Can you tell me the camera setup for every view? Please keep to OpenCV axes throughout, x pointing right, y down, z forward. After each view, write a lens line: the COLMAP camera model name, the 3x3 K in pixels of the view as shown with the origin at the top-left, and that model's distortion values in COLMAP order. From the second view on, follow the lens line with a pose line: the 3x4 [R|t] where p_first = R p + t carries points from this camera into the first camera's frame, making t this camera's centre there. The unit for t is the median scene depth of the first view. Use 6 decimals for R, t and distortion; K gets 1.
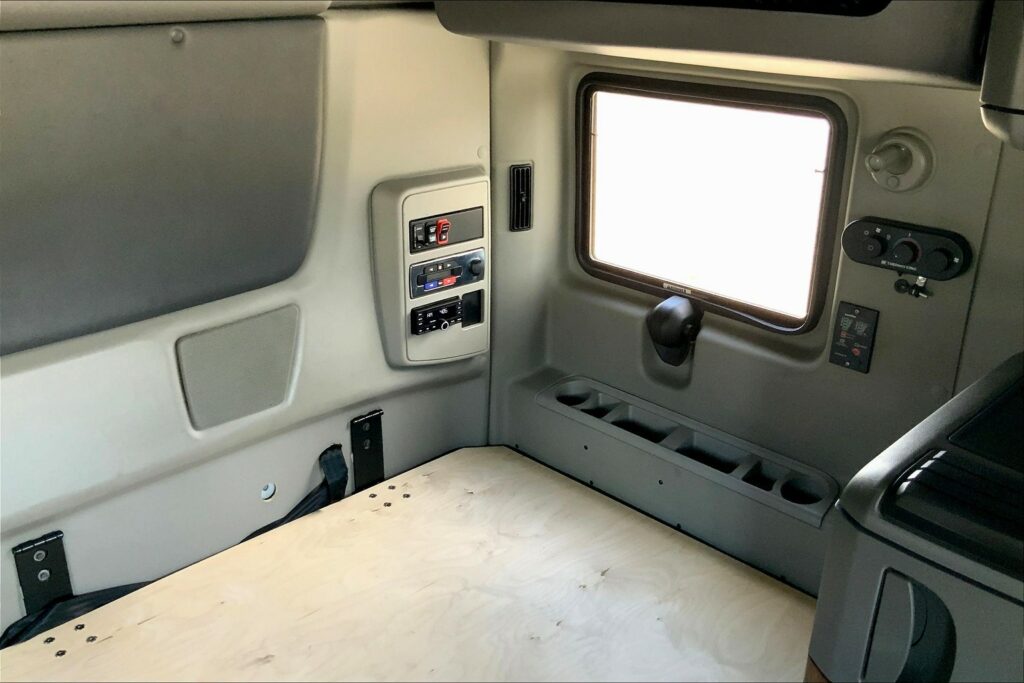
lens RADIAL K [[926.3, 0, 512.0], [0, 926.3, 341.5], [0, 0, 1]] dist [-0.004382, -0.009438]
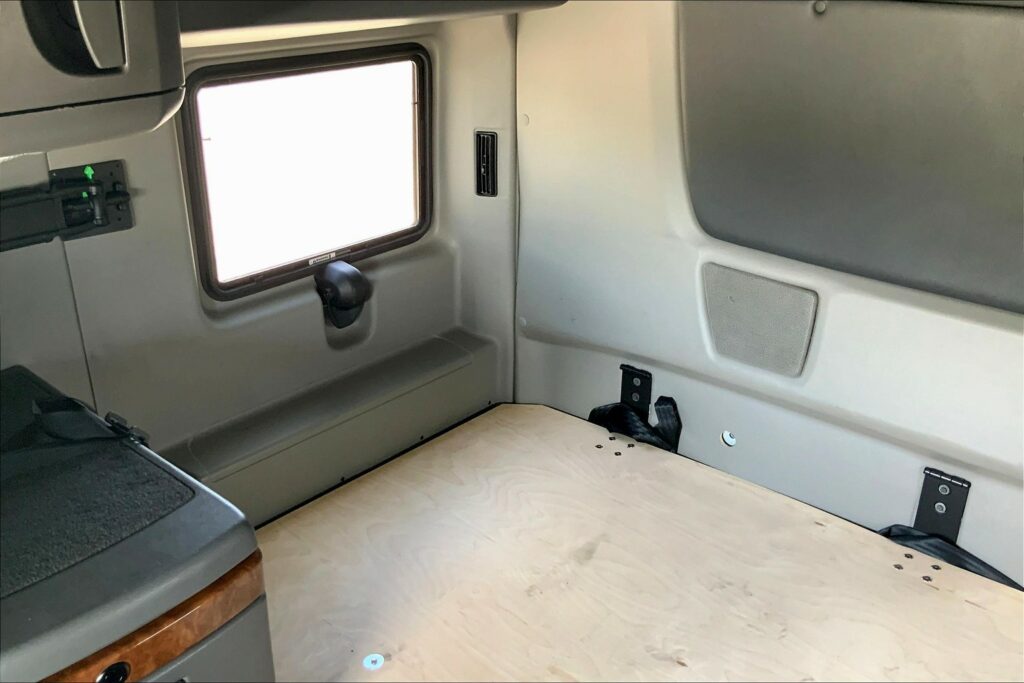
lens RADIAL K [[908.7, 0, 512.0], [0, 908.7, 341.5], [0, 0, 1]] dist [0.092642, -0.254981]
pose [[-0.060267, -0.411365, 0.909476, -0.805085], [0.379967, 0.833084, 0.401991, -0.311949], [-0.923035, 0.369797, 0.106098, 0.743558]]
